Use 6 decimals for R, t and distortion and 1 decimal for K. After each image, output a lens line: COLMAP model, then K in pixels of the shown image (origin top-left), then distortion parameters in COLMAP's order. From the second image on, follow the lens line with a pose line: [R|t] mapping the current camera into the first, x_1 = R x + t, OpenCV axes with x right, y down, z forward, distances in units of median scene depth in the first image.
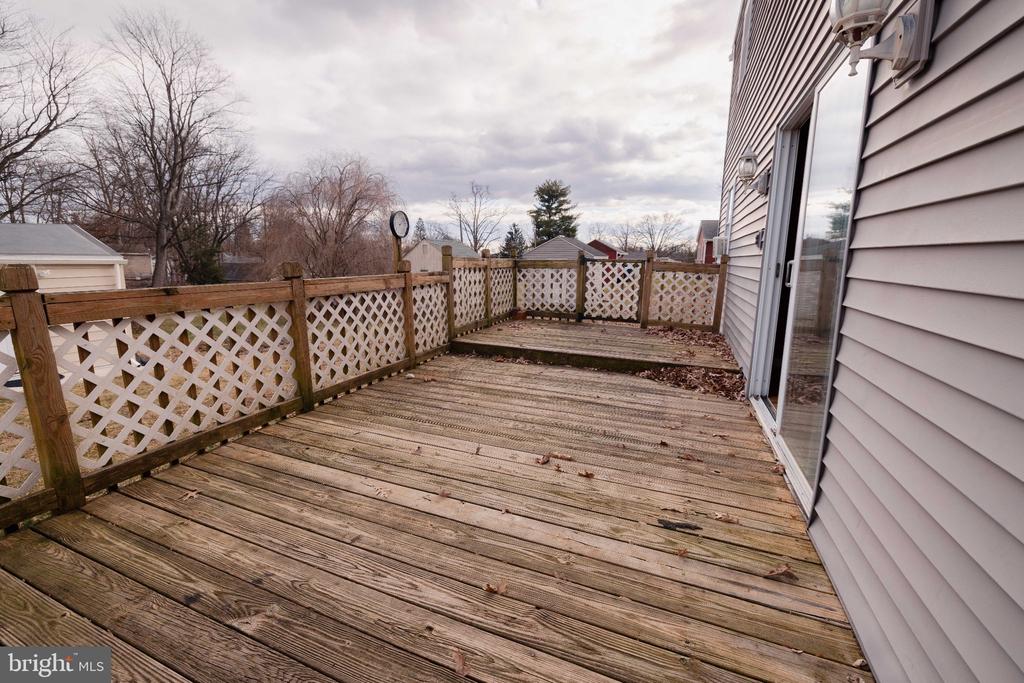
lens RADIAL K [[430.2, 0, 512.0], [0, 430.2, 341.5], [0, 0, 1]] dist [-0.062764, 0.000030]
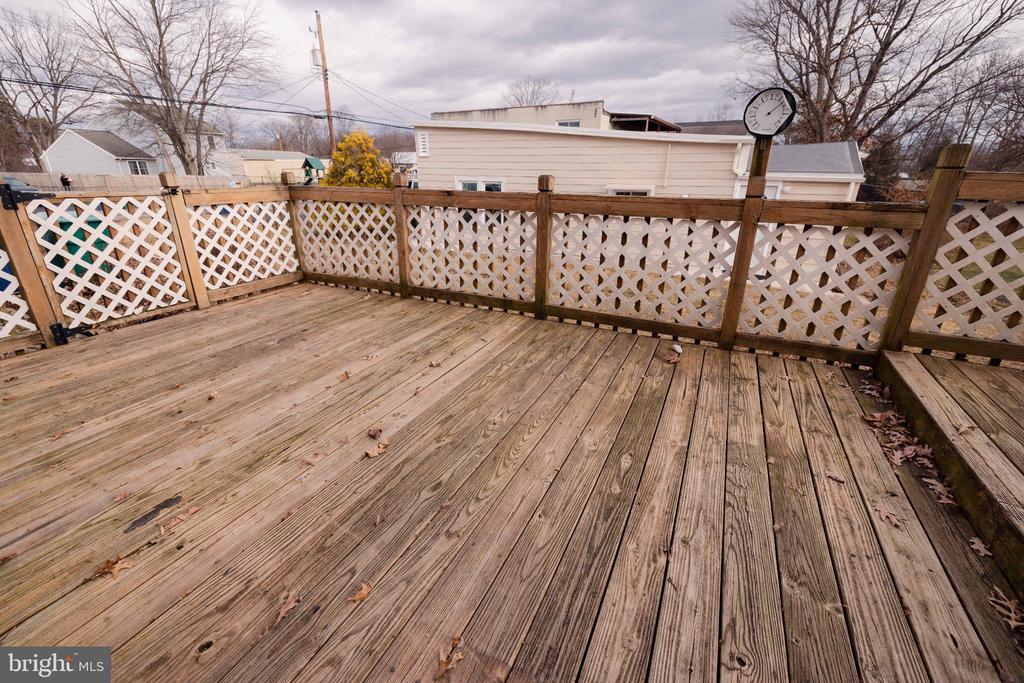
lens RADIAL K [[428.1, 0, 504.8], [0, 428.1, 333.1], [0, 0, 1]] dist [0.009669, -0.000039]
pose [[-0.096398, 0.361911, -0.927215, 0.868234], [-0.188441, 0.908070, 0.374030, -0.300795], [0.977342, 0.210781, -0.019337, 1.404253]]
